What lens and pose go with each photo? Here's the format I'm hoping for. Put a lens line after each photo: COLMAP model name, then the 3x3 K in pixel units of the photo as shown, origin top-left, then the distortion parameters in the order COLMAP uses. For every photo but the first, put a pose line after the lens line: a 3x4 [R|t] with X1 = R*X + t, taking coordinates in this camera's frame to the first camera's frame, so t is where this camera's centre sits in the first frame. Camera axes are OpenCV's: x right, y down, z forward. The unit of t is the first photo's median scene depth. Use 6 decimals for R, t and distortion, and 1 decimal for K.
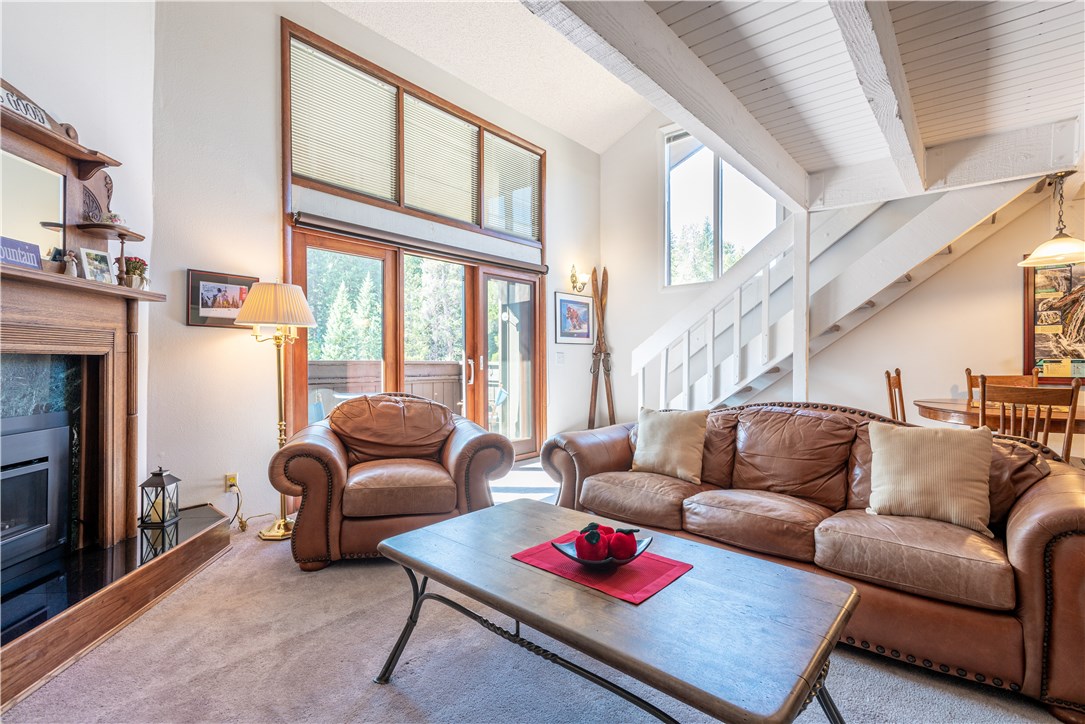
lens RADIAL K [[503.9, 0, 543.7], [0, 503.9, 362.1], [0, 0, 1]] dist [-0.001565, -0.000150]
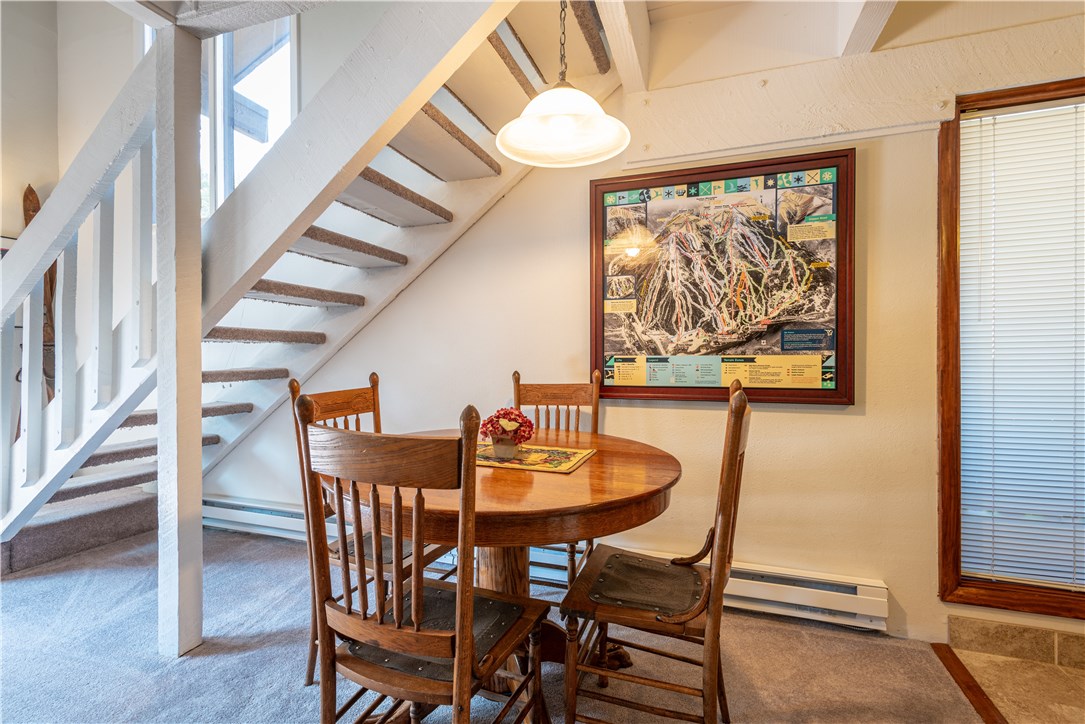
lens RADIAL K [[503.9, 0, 538.5], [0, 503.9, 360.5], [0, 0, 1]] dist [-0.001565, -0.000150]
pose [[0.927774, 0.001439, 0.373140, 0.689829], [-0.000915, 0.999998, -0.001583, 0.000744], [-0.373141, 0.001127, 0.927774, 0.478323]]
